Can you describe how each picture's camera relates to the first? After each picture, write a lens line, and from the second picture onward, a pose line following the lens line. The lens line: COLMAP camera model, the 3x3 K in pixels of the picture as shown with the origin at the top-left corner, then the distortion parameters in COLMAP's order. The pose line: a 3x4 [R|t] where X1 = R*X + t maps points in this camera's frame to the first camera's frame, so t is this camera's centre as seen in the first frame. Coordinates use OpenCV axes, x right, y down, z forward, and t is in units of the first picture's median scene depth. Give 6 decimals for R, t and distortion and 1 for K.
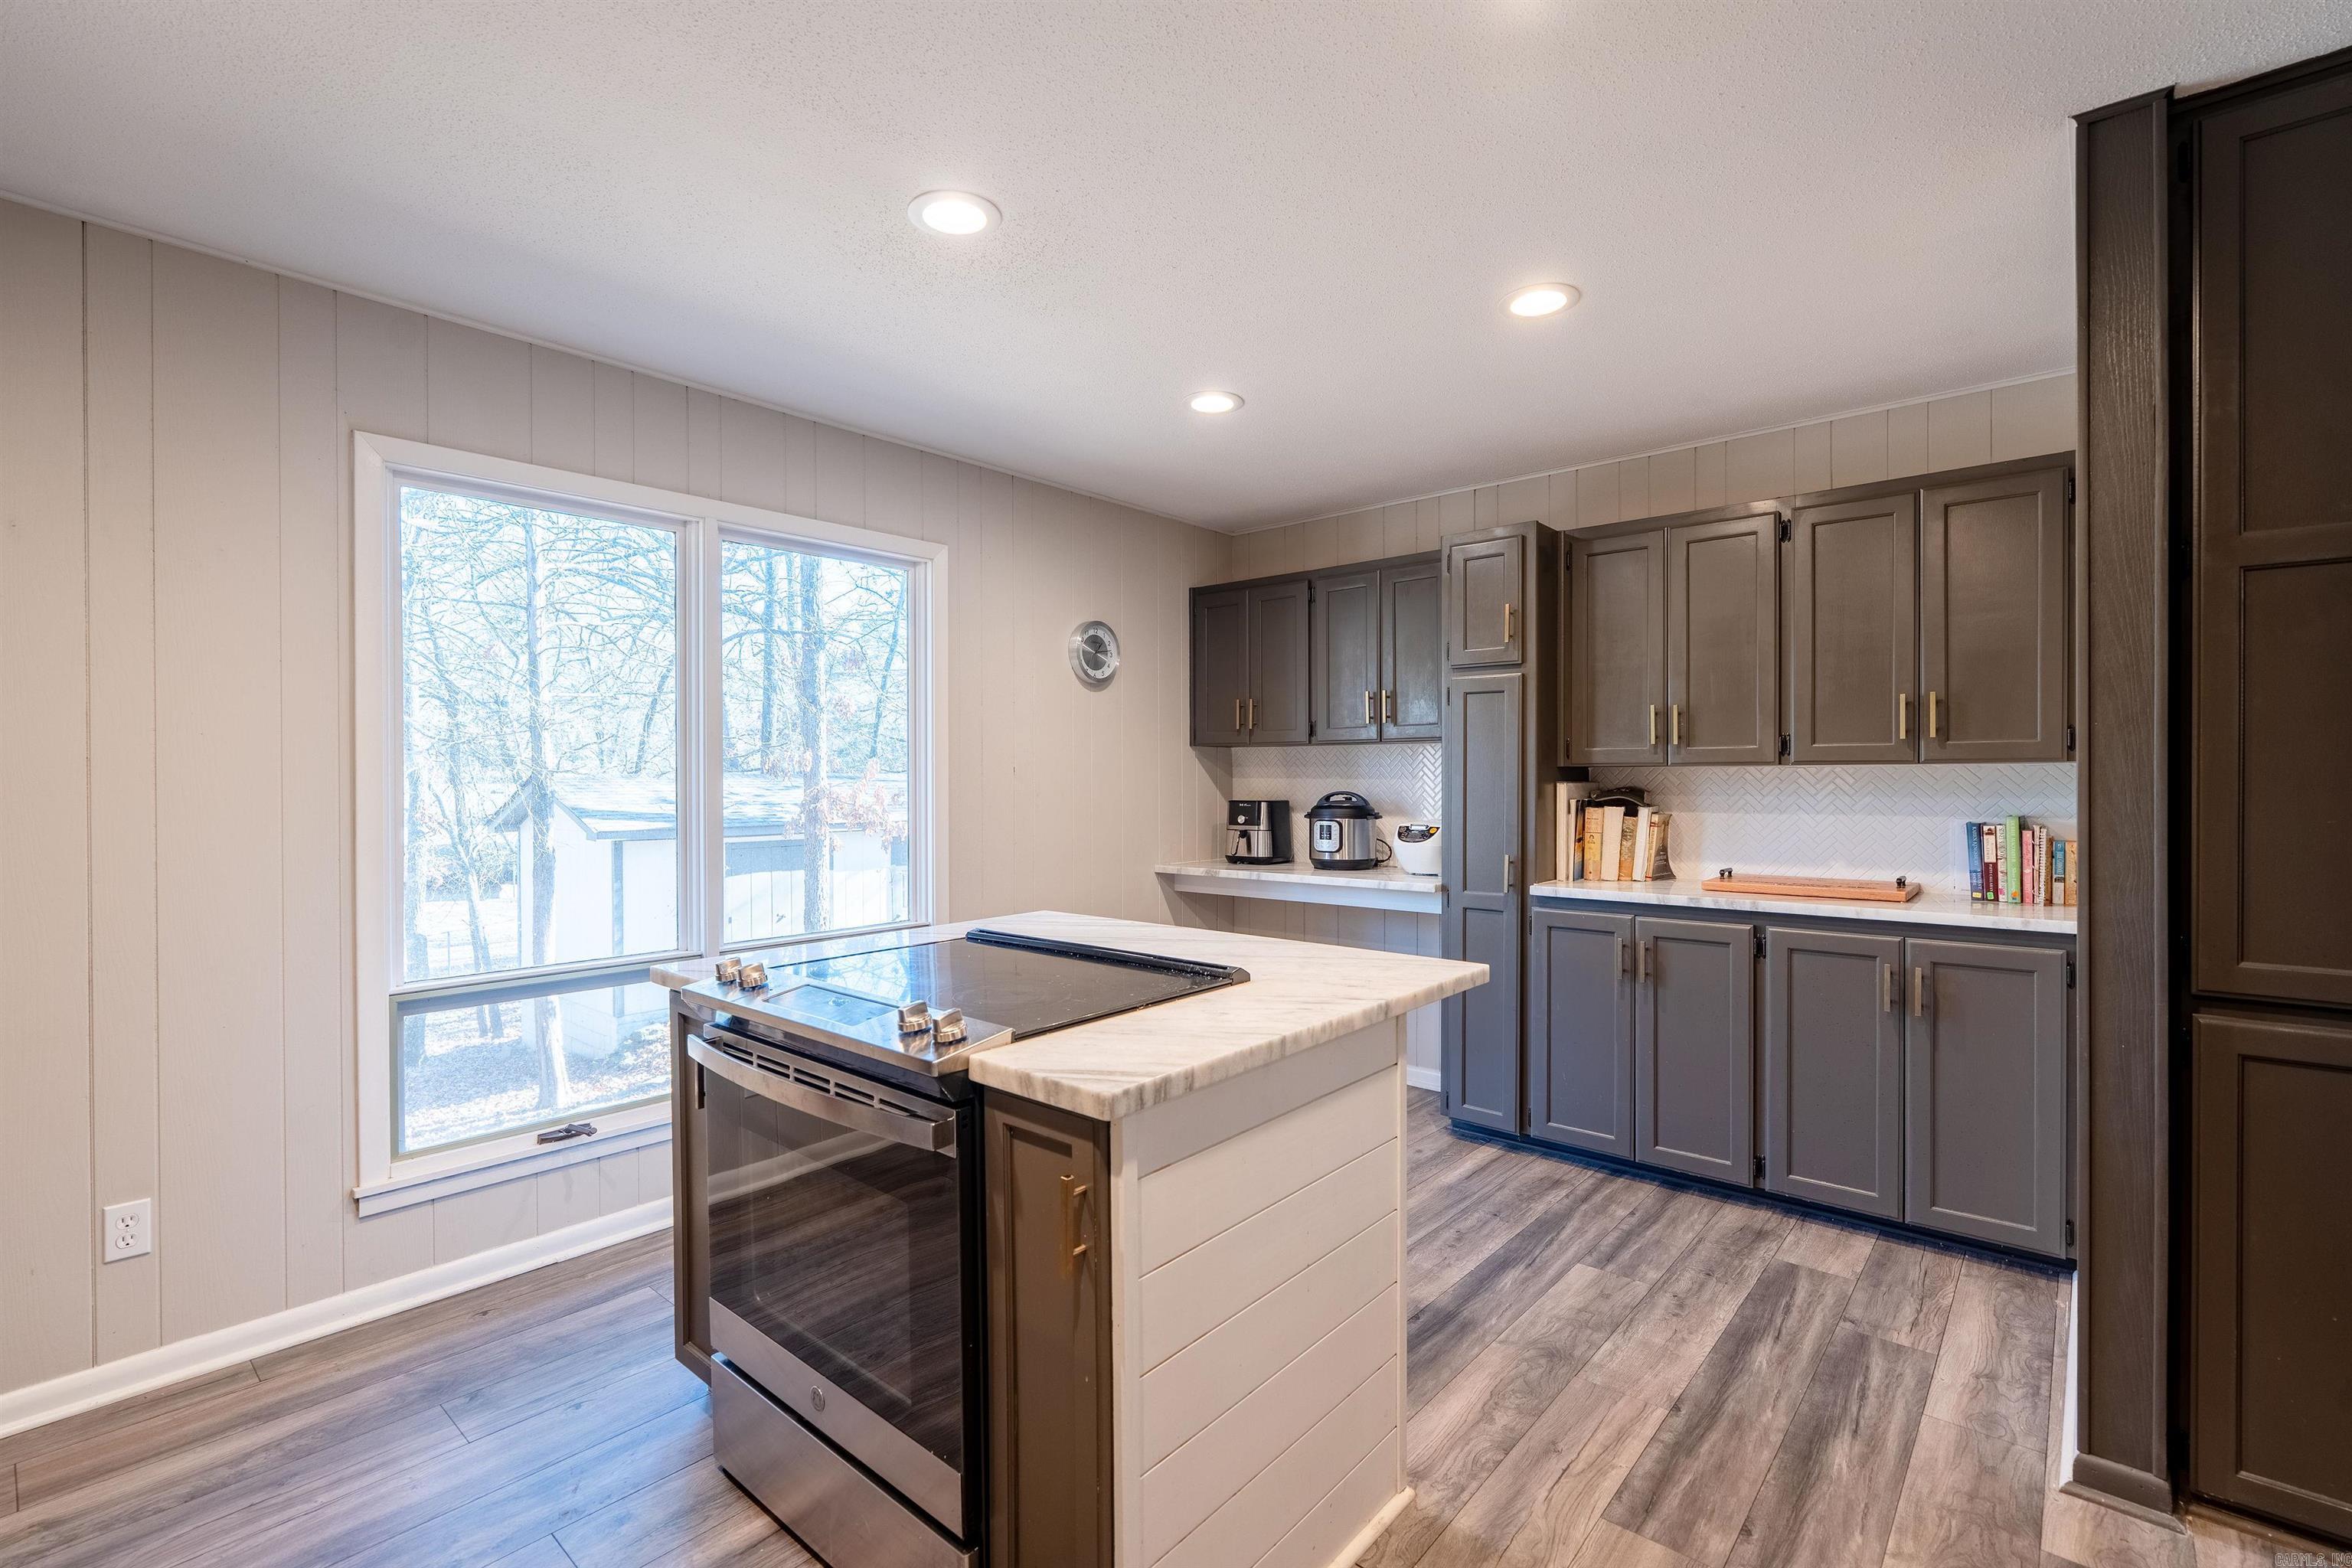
lens RADIAL K [[1053.8, 0, 1169.3], [0, 1053.8, 781.6], [0, 0, 1]] dist [-0.000670, 0.000141]
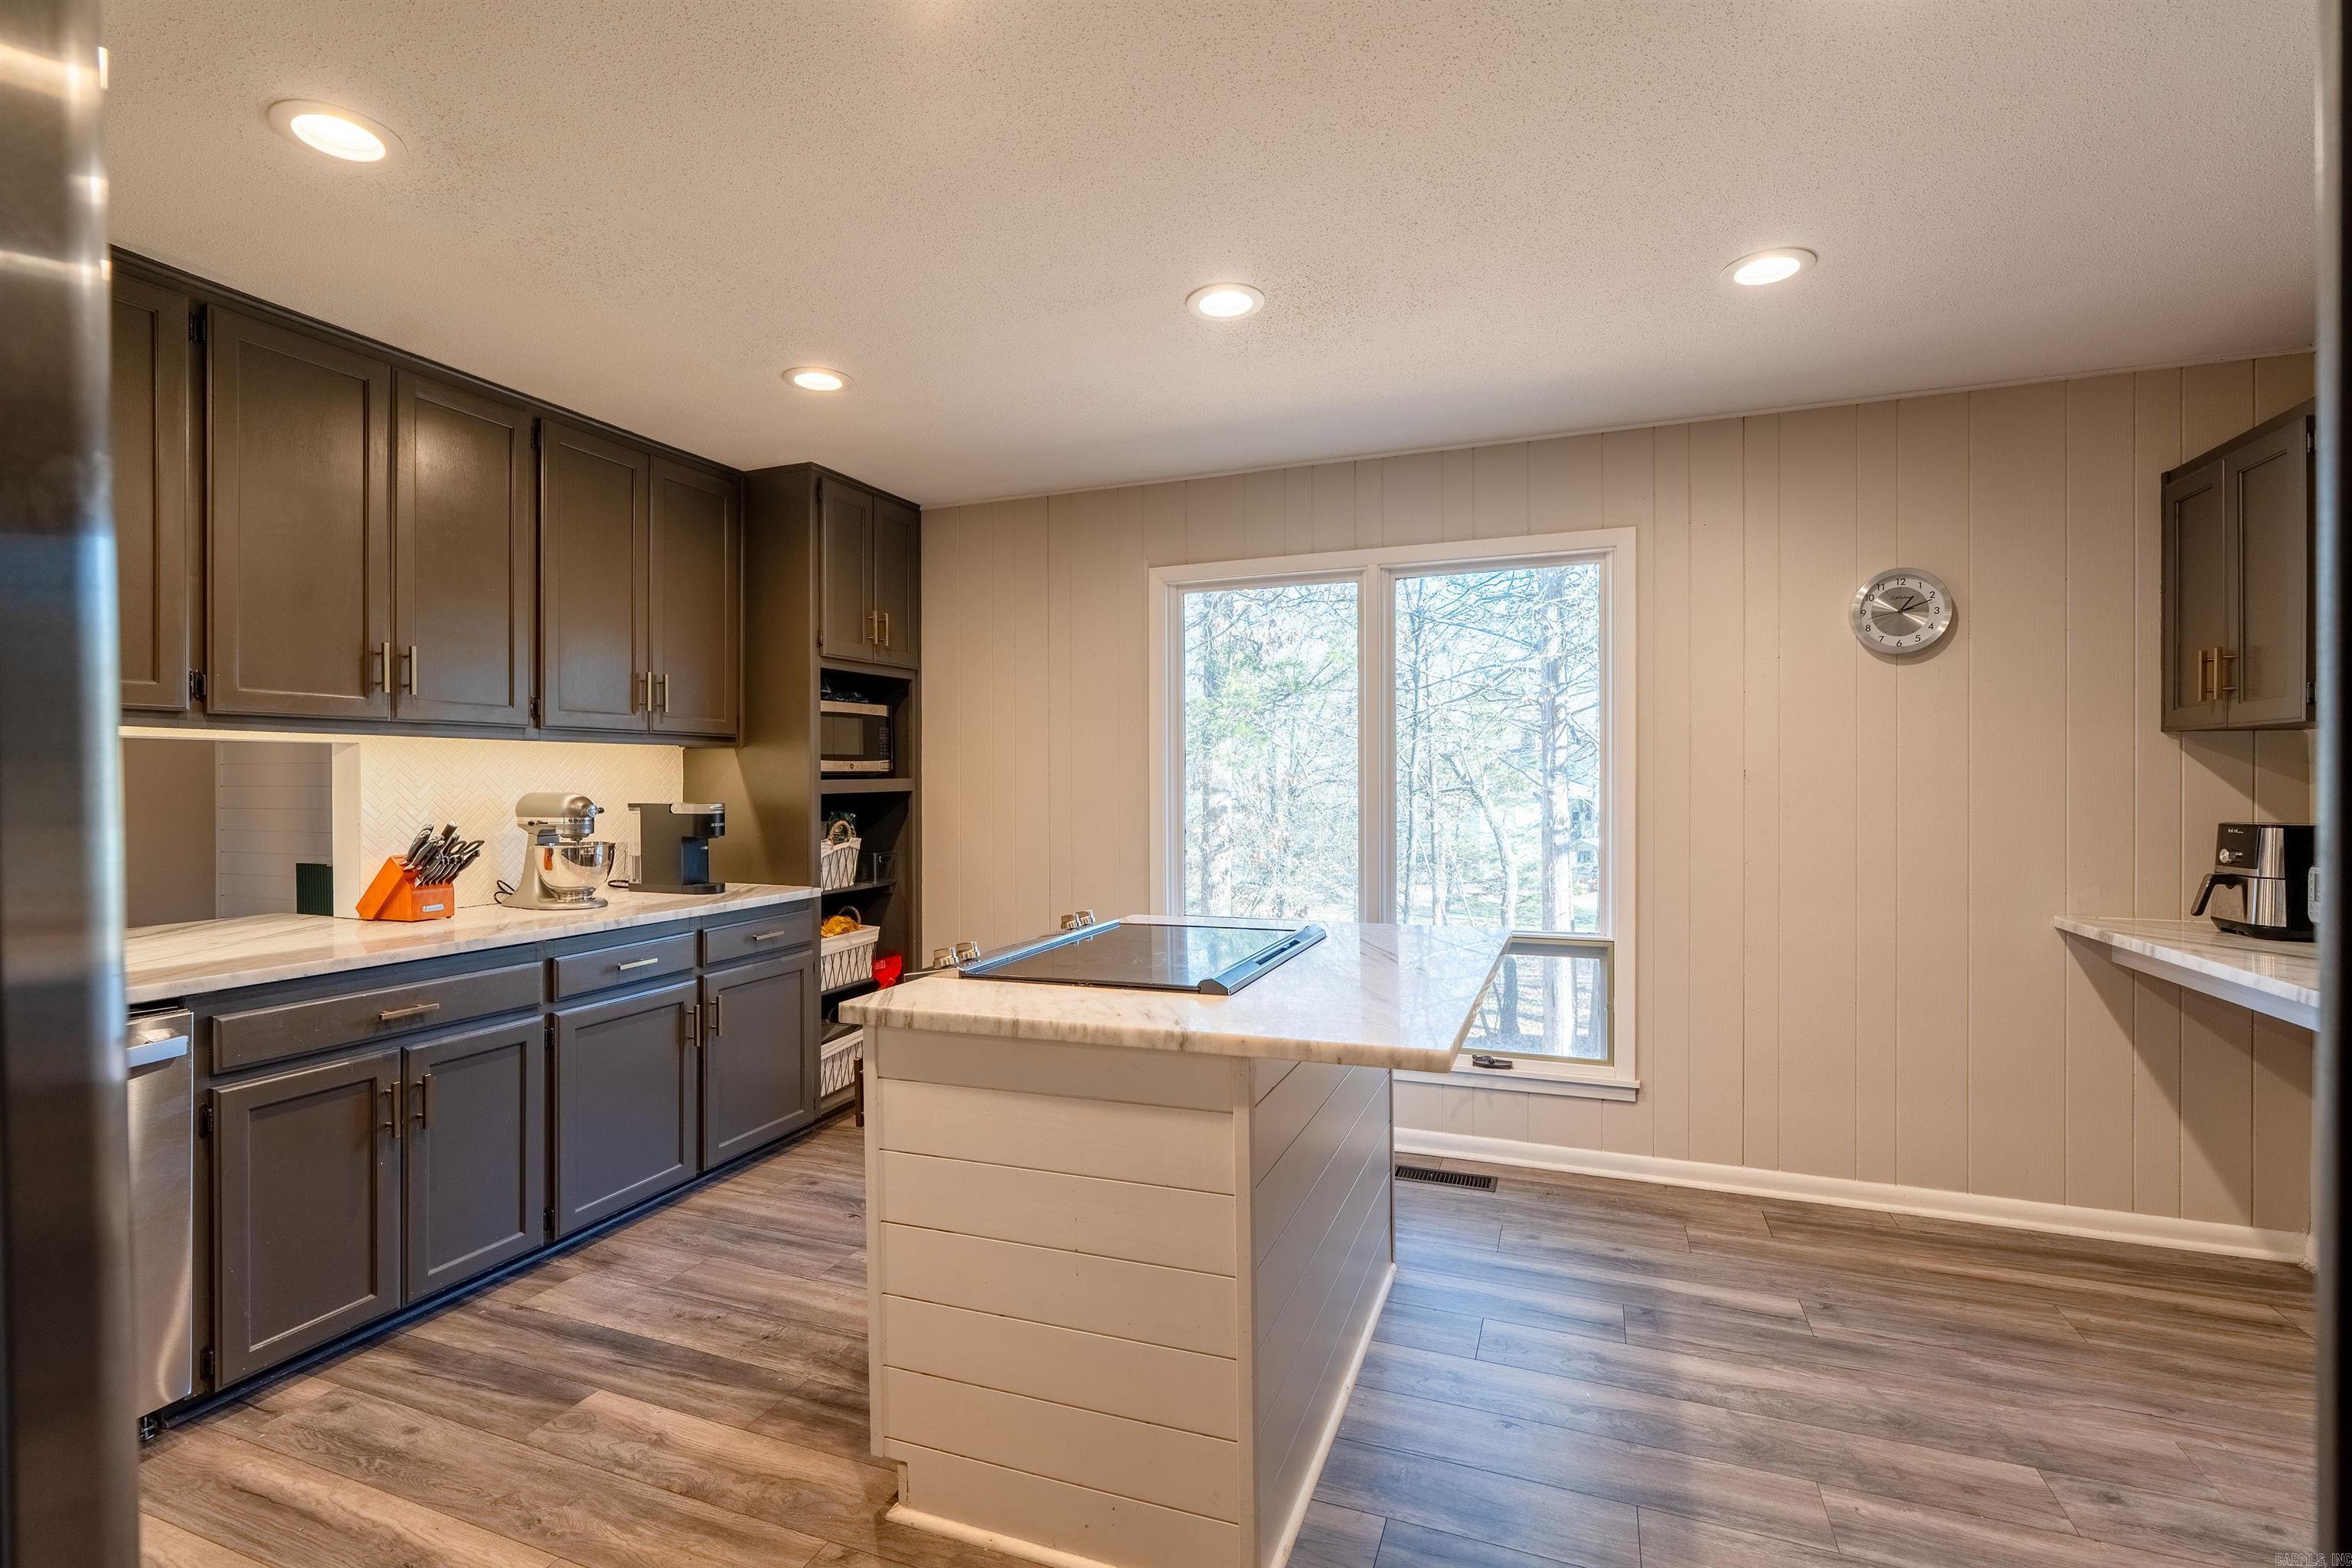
lens RADIAL K [[1001.4, 0, 1176.0], [0, 1001.4, 784.0], [0, 0, 1]] dist [-0.012541, -0.000018]
pose [[0.348778, -0.002300, -0.937203, 0.412601], [-0.009971, 0.999931, -0.006165, 0.005813], [0.937152, 0.011495, 0.348731, 0.303862]]
